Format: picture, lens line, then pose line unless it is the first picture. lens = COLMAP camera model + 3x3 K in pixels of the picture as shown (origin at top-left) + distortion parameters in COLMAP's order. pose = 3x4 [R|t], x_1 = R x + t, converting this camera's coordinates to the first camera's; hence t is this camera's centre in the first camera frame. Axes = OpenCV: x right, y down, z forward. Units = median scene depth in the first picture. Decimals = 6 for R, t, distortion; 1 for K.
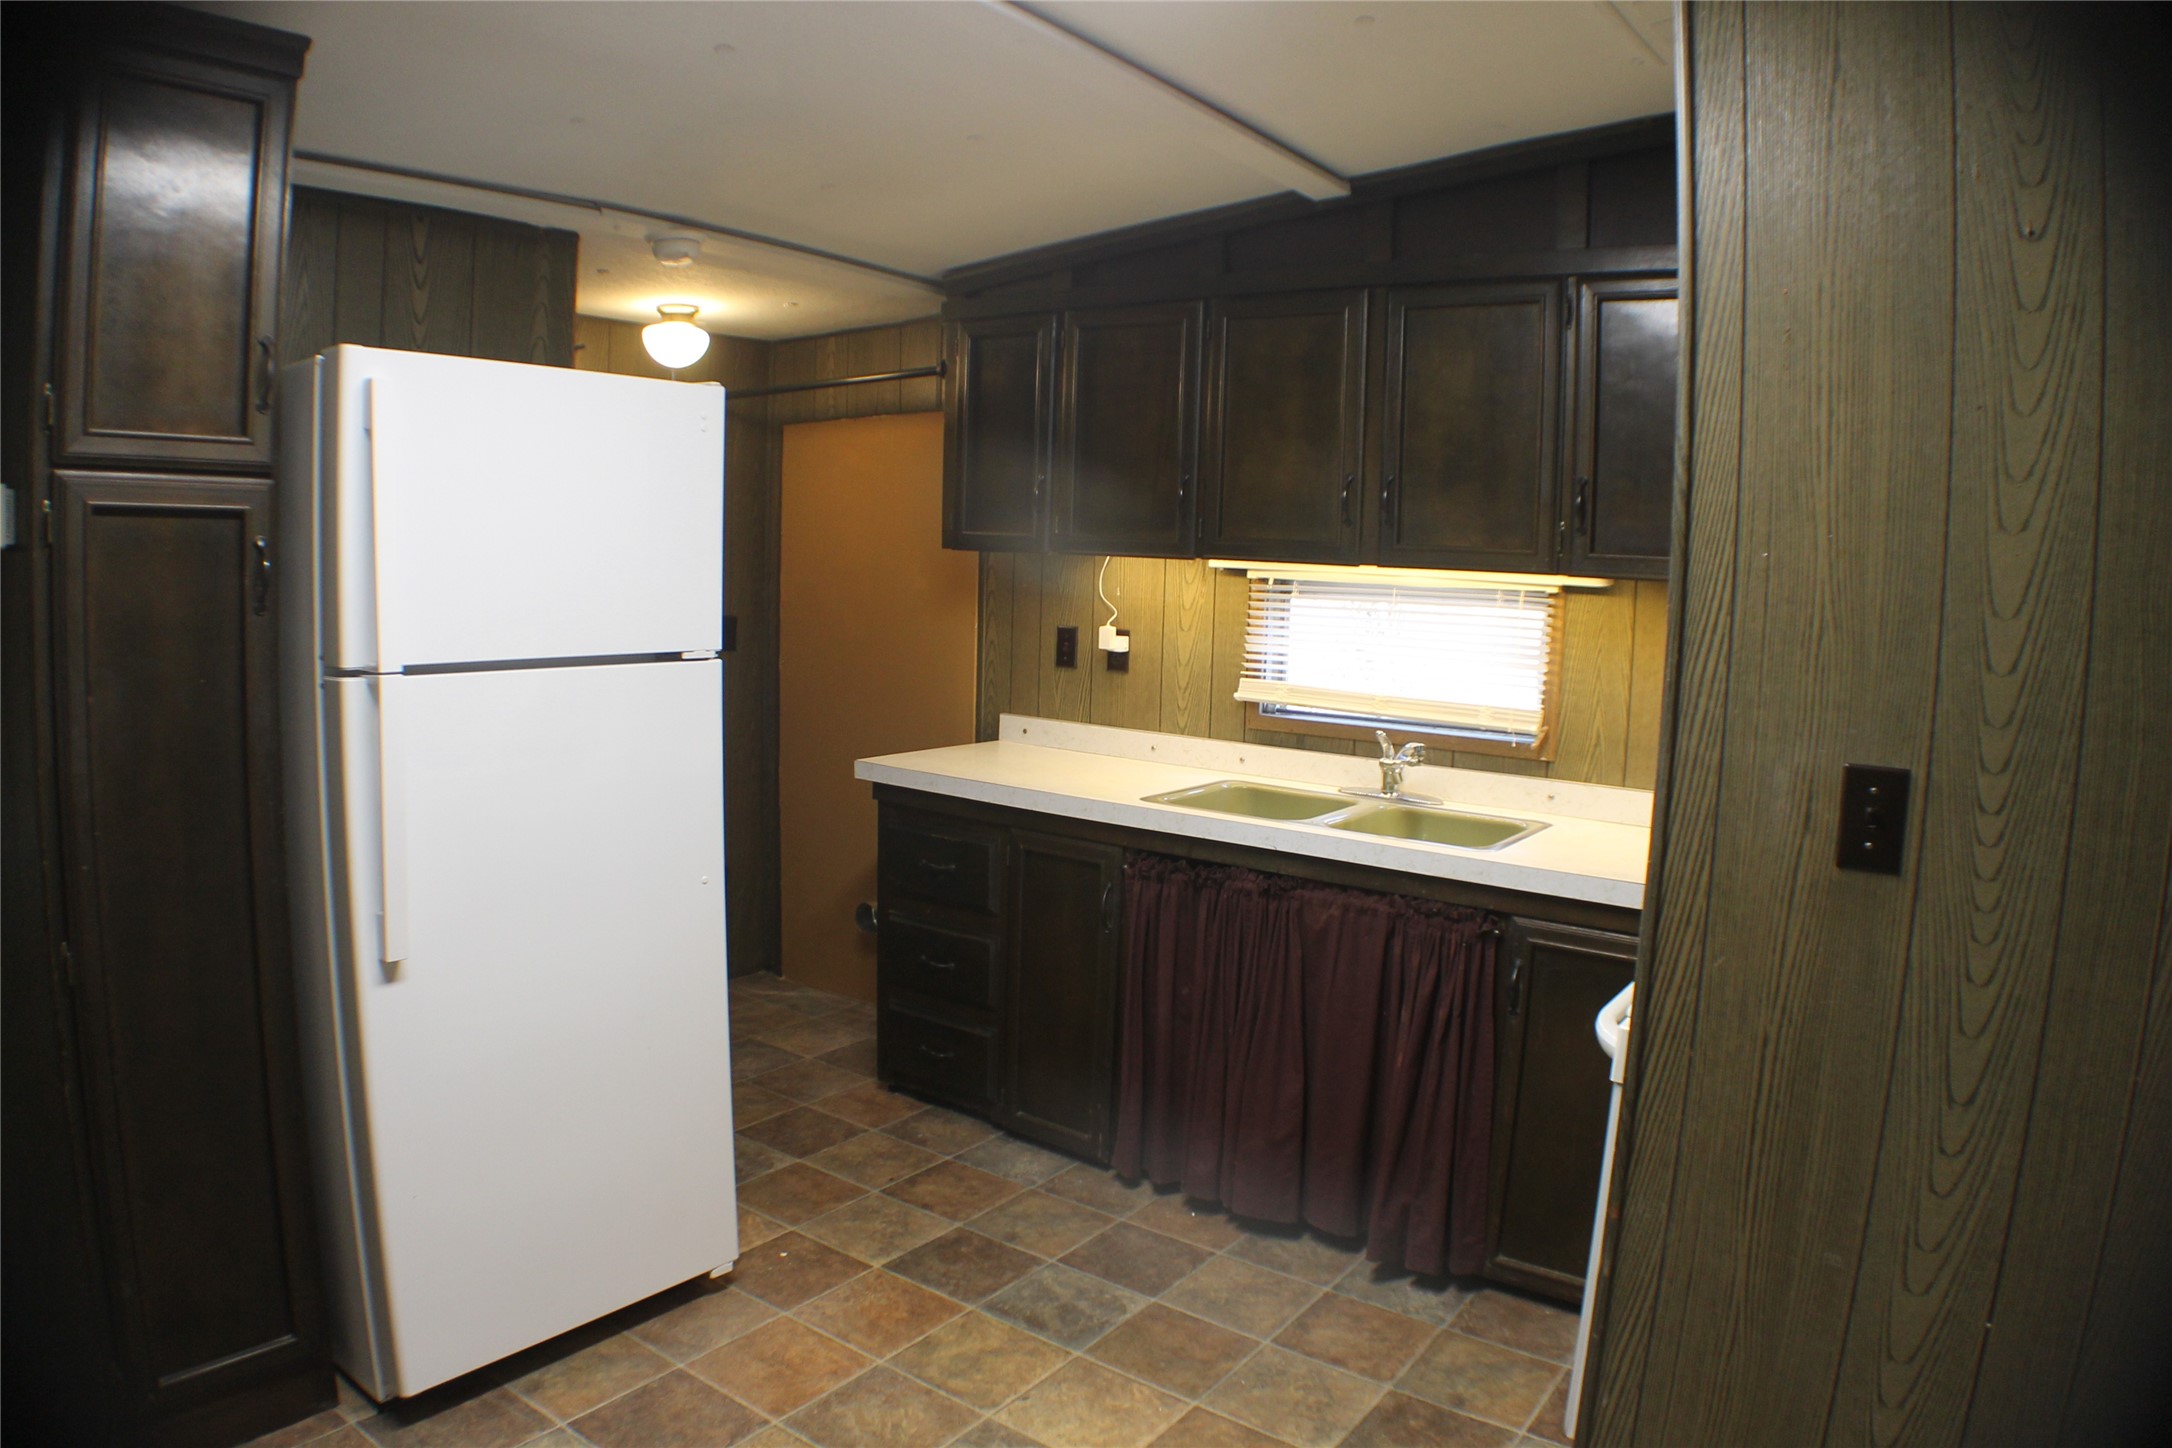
lens RADIAL K [[1394.8, 0, 1097.9], [0, 1394.8, 719.8], [0, 0, 1]] dist [-0.224296, 0.069557]
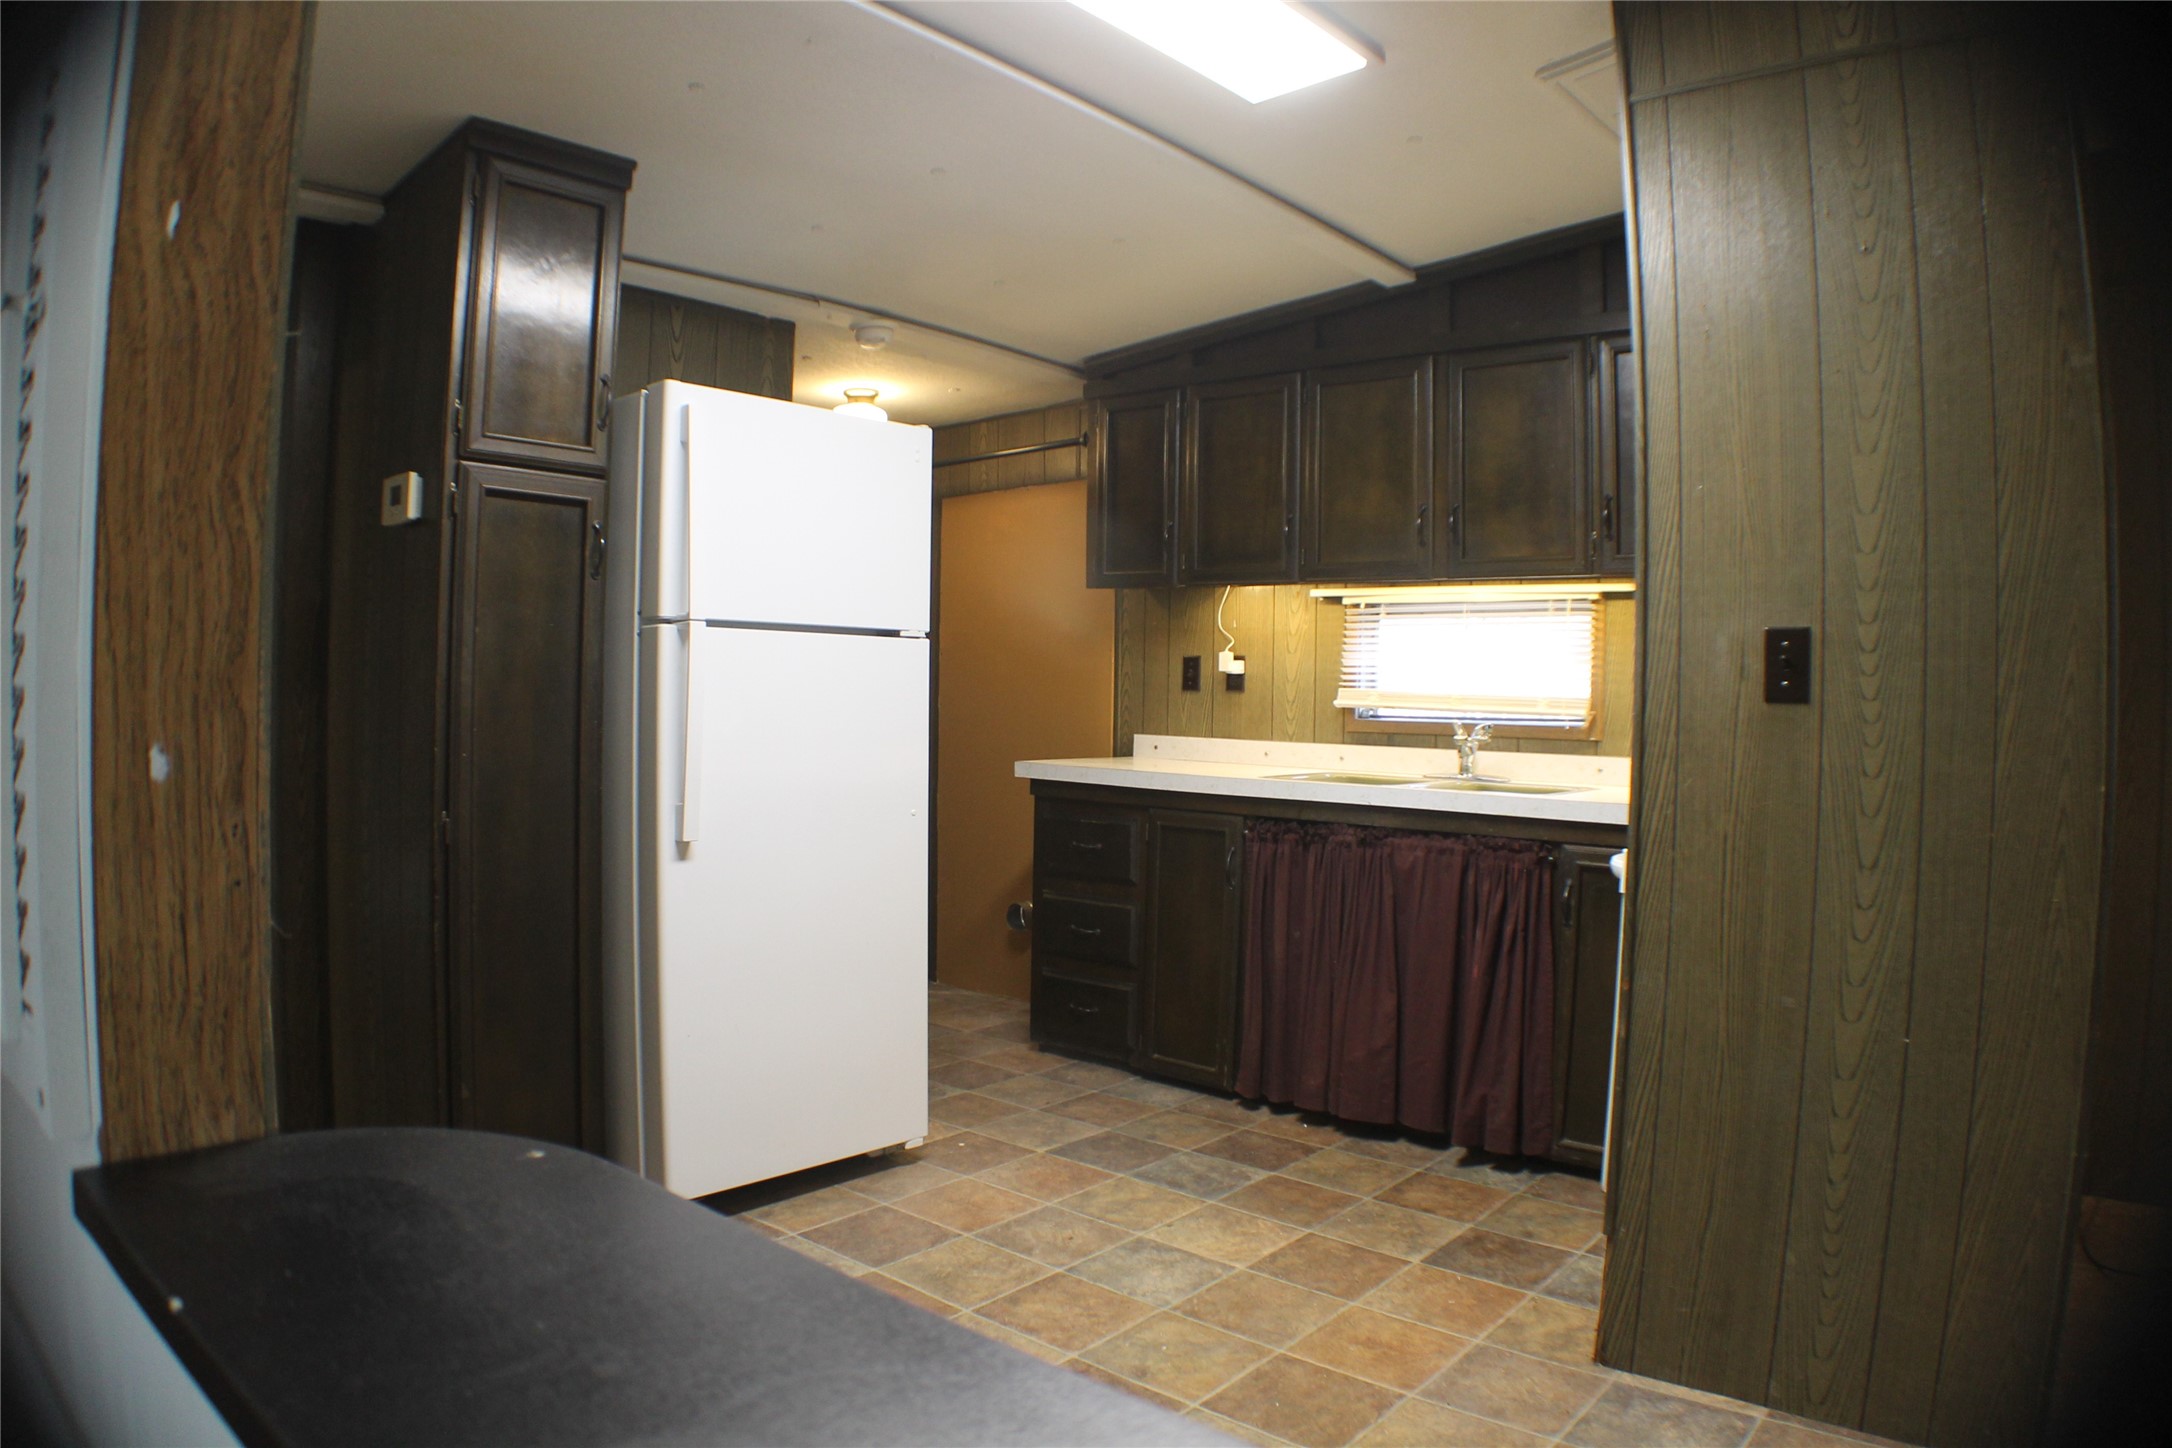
lens RADIAL K [[1394.8, 0, 1082.4], [0, 1394.8, 724.0], [0, 0, 1]] dist [-0.224296, 0.069557]
pose [[0.996397, -0.010363, -0.084174, -0.023167], [0.002495, 0.995659, -0.093039, 0.153520], [0.084772, 0.092494, 0.992098, -0.264190]]
